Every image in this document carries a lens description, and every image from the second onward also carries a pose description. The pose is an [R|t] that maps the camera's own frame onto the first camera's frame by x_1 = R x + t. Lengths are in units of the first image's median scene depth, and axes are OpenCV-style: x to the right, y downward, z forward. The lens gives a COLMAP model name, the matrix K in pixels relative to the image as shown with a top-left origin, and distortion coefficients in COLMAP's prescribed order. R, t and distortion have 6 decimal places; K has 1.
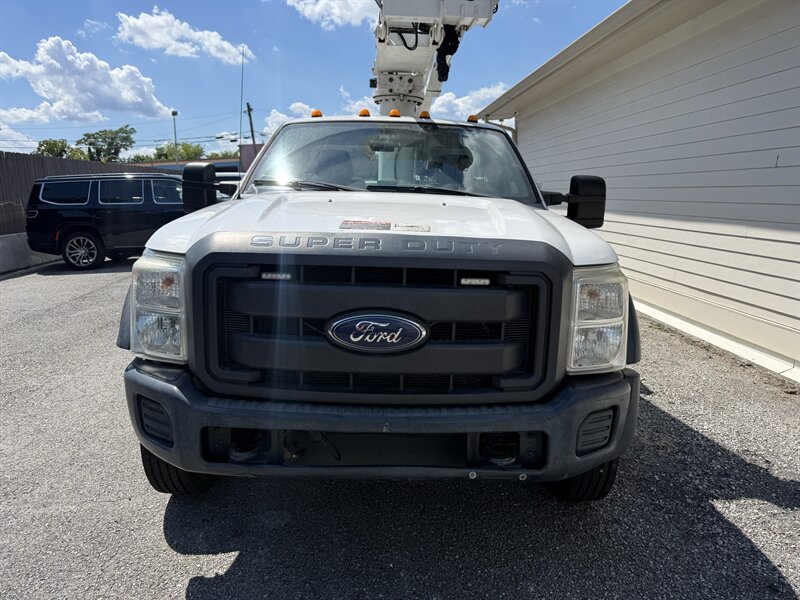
lens RADIAL K [[575.7, 0, 398.6], [0, 575.7, 297.6], [0, 0, 1]] dist [0.049761, -0.066695]
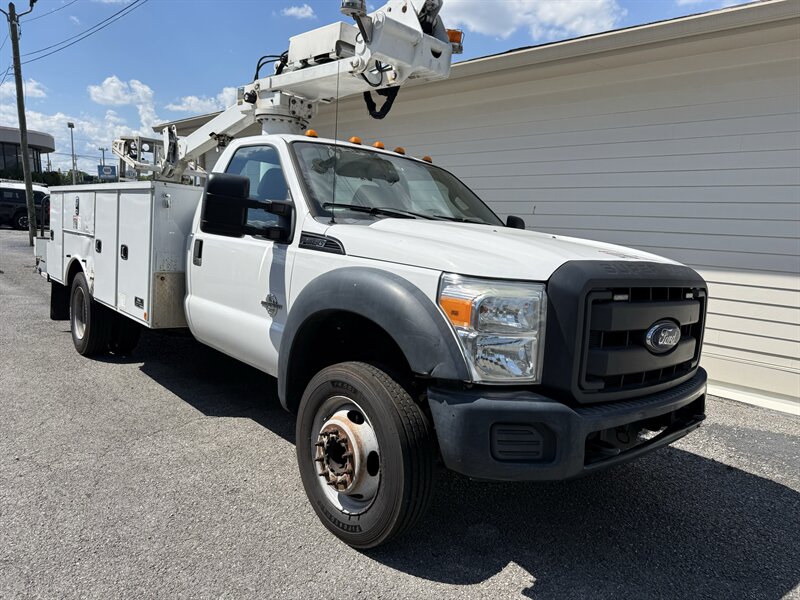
lens RADIAL K [[588.7, 0, 394.4], [0, 588.7, 302.0], [0, 0, 1]] dist [-0.002042, -0.006164]
pose [[0.735736, -0.044051, 0.675834, -0.574954], [0.065524, 0.997831, -0.006293, -0.021007], [-0.674091, 0.048913, 0.737027, 0.167690]]
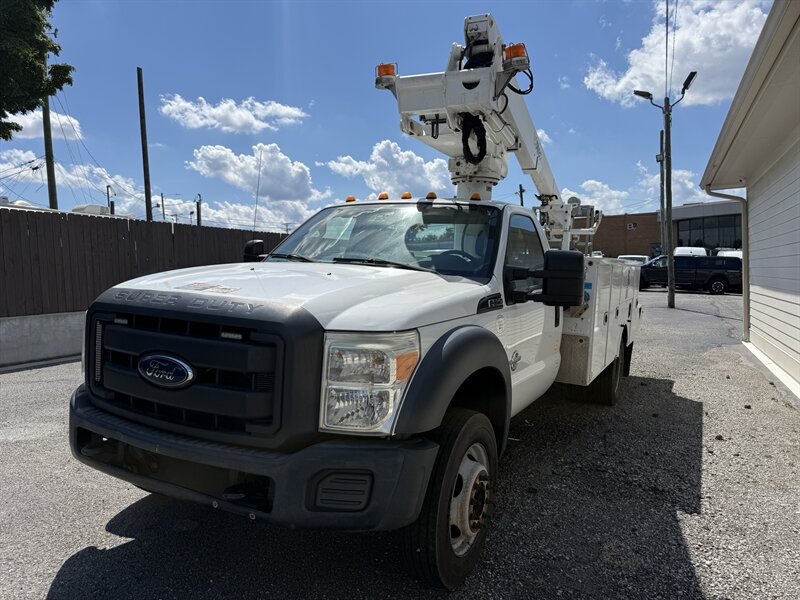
lens RADIAL K [[575.7, 0, 398.6], [0, 575.7, 297.6], [0, 0, 1]] dist [0.049761, -0.066695]
pose [[0.873710, 0.039354, -0.484853, 0.420070], [-0.101521, 0.989526, -0.102625, -0.007814], [0.475736, 0.138887, 0.868554, 0.047731]]
